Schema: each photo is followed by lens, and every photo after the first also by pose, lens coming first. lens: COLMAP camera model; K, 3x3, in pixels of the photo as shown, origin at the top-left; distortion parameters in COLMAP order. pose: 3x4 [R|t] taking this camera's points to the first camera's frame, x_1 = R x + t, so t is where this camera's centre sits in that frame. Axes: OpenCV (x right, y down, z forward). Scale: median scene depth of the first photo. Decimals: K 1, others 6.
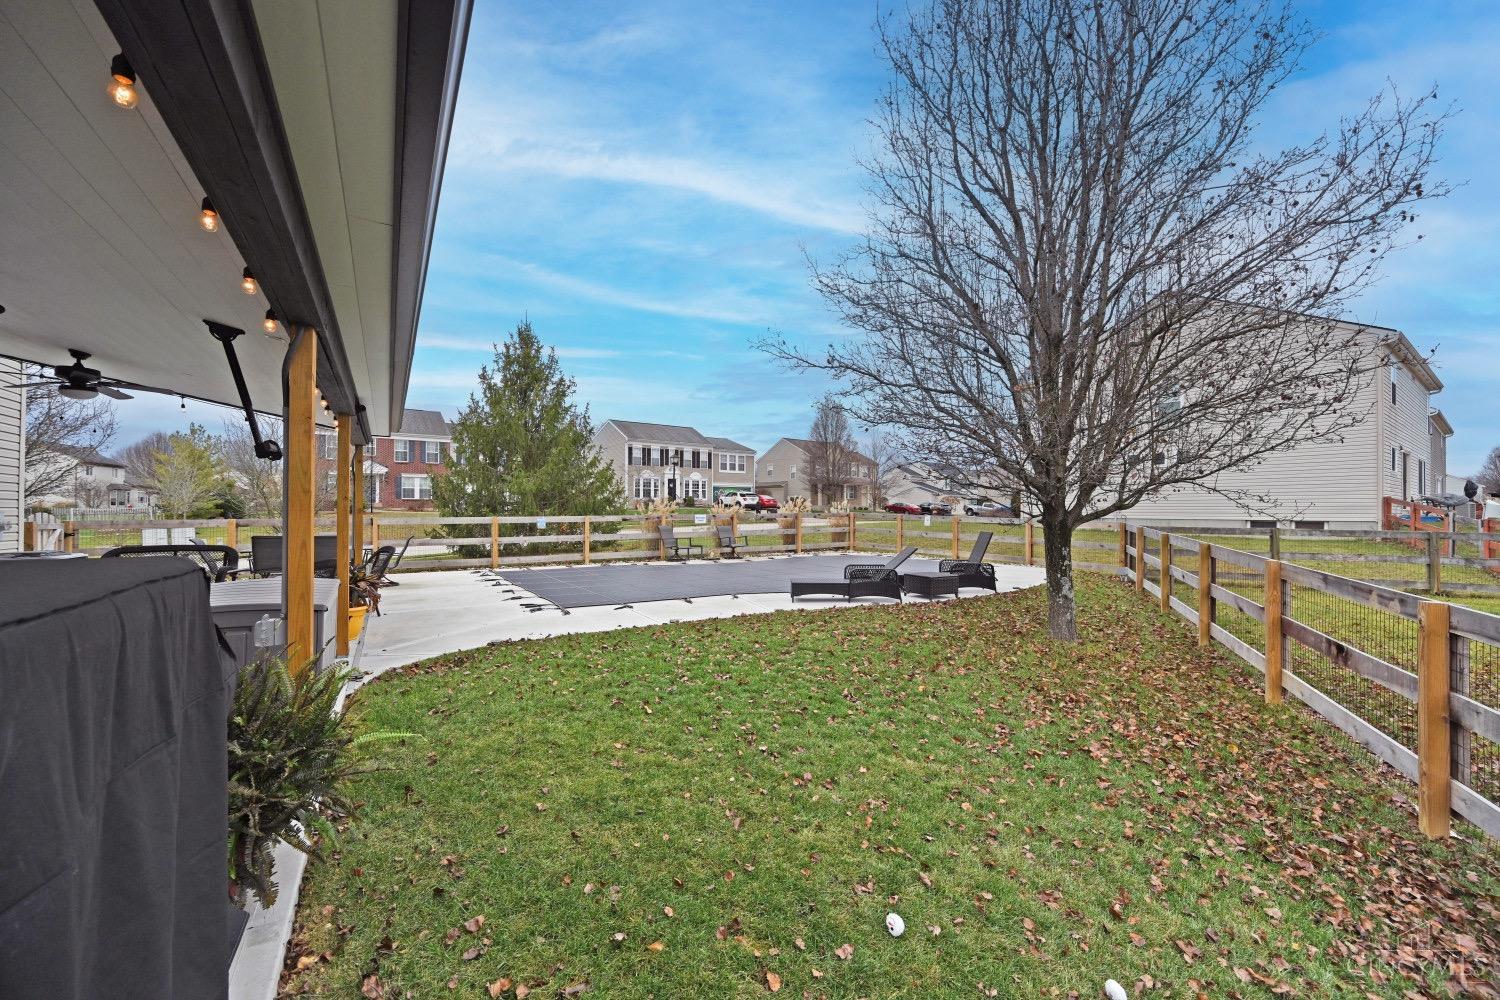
lens RADIAL K [[596.2, 0, 747.6], [0, 596.2, 504.5], [0, 0, 1]] dist [-0.000644, 0.000294]
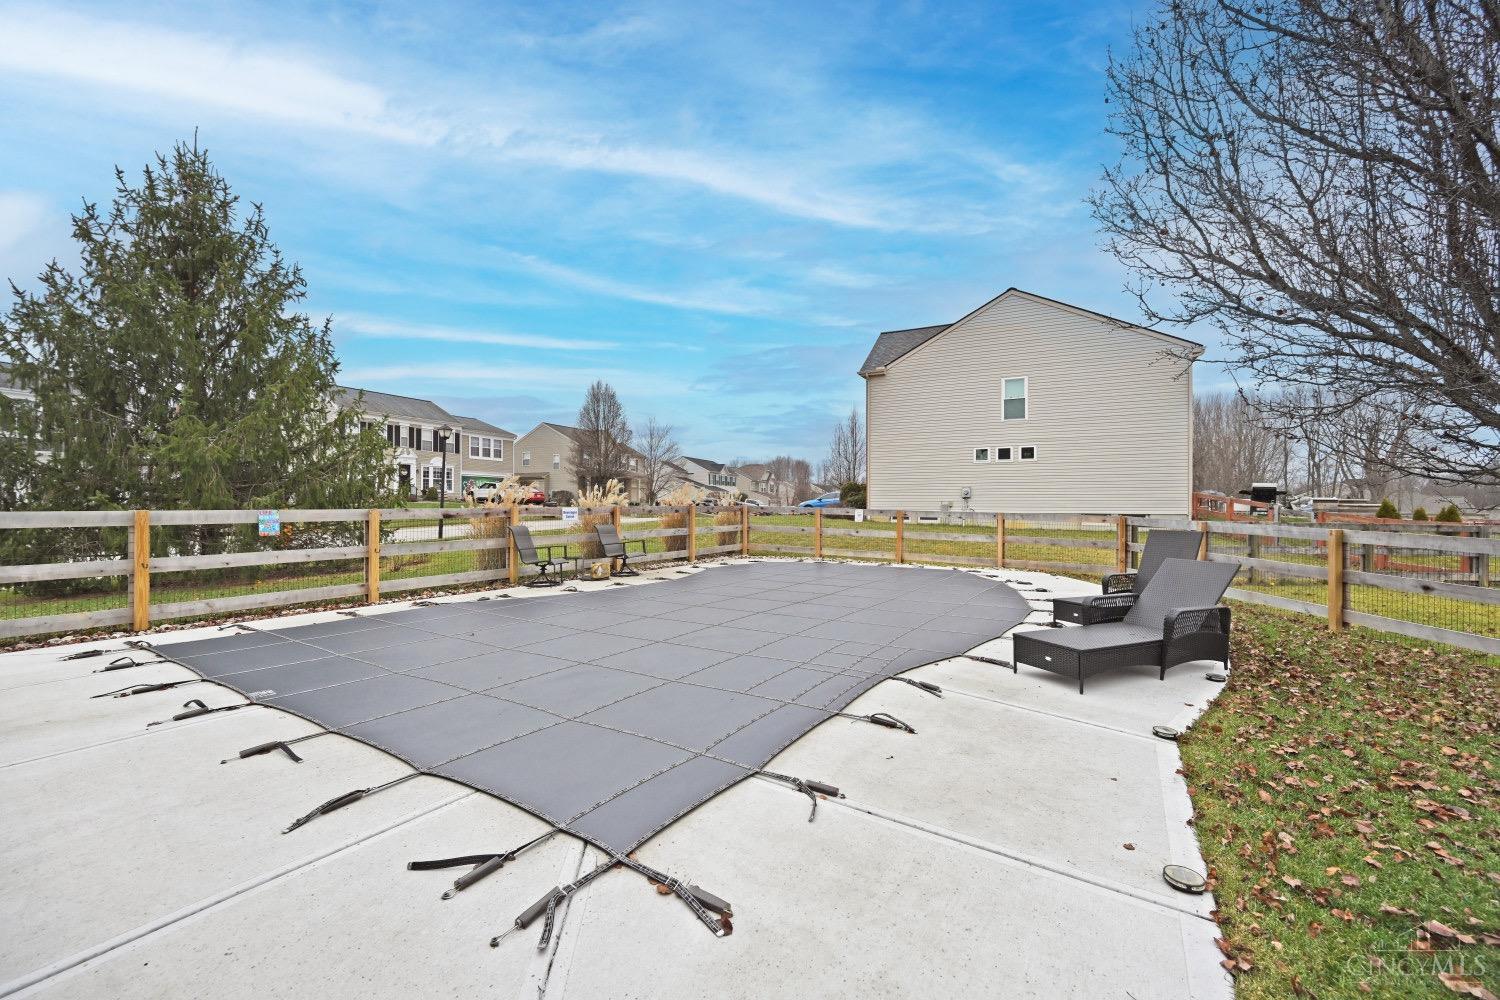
lens RADIAL K [[596.2, 0, 750.1], [0, 596.2, 504.7], [0, 0, 1]] dist [-0.000644, 0.000294]
pose [[0.903600, 0.003481, 0.428364, -0.148529], [-0.006162, 0.999969, 0.004873, 0.008405], [-0.428334, -0.007043, 0.903593, 0.299518]]
